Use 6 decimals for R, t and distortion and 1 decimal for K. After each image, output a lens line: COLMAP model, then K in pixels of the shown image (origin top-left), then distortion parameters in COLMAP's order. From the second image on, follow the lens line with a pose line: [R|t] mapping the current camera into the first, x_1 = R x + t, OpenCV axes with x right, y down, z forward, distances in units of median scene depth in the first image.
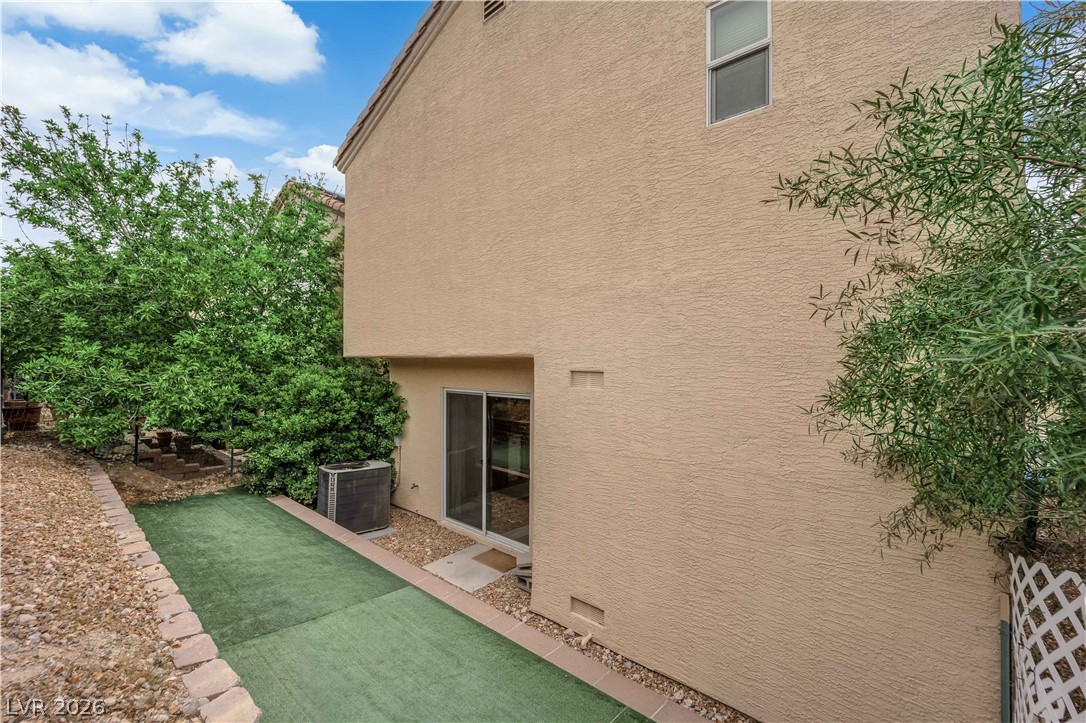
lens RADIAL K [[439.1, 0, 545.1], [0, 439.1, 363.1], [0, 0, 1]] dist [-0.011323, -0.000311]
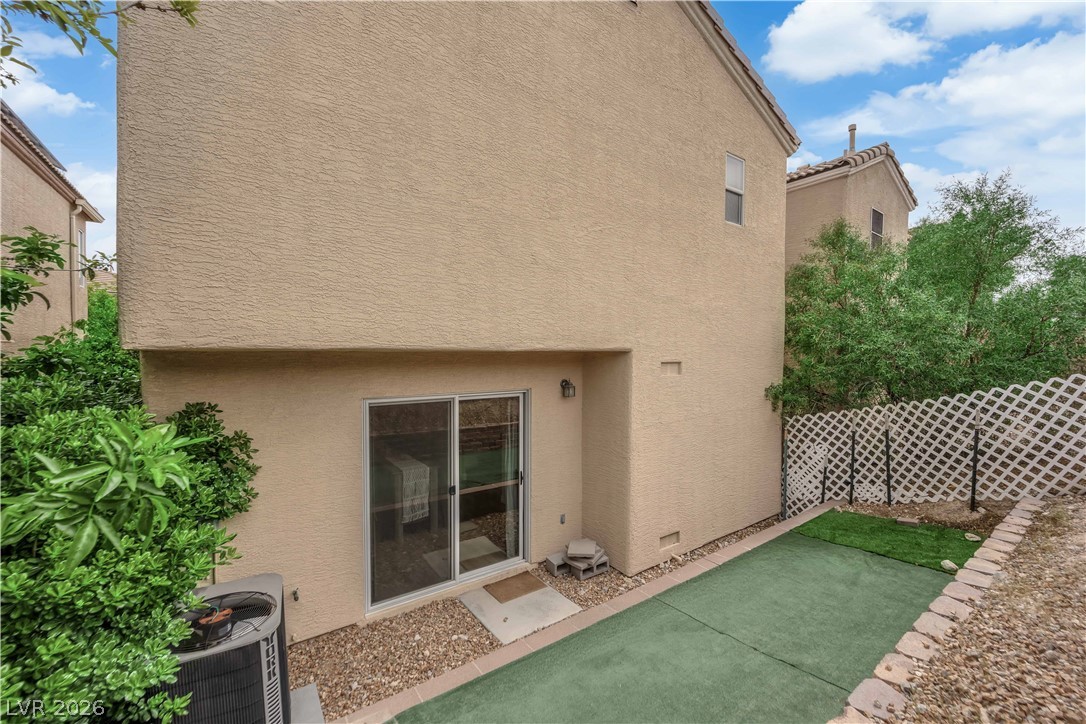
lens RADIAL K [[439.1, 0, 545.1], [0, 439.1, 363.6], [0, 0, 1]] dist [-0.011323, -0.000311]
pose [[0.253024, -0.039372, 0.966659, -1.168026], [-0.003397, 0.999129, 0.041584, -0.028153], [-0.967454, -0.013806, 0.252669, 0.943508]]
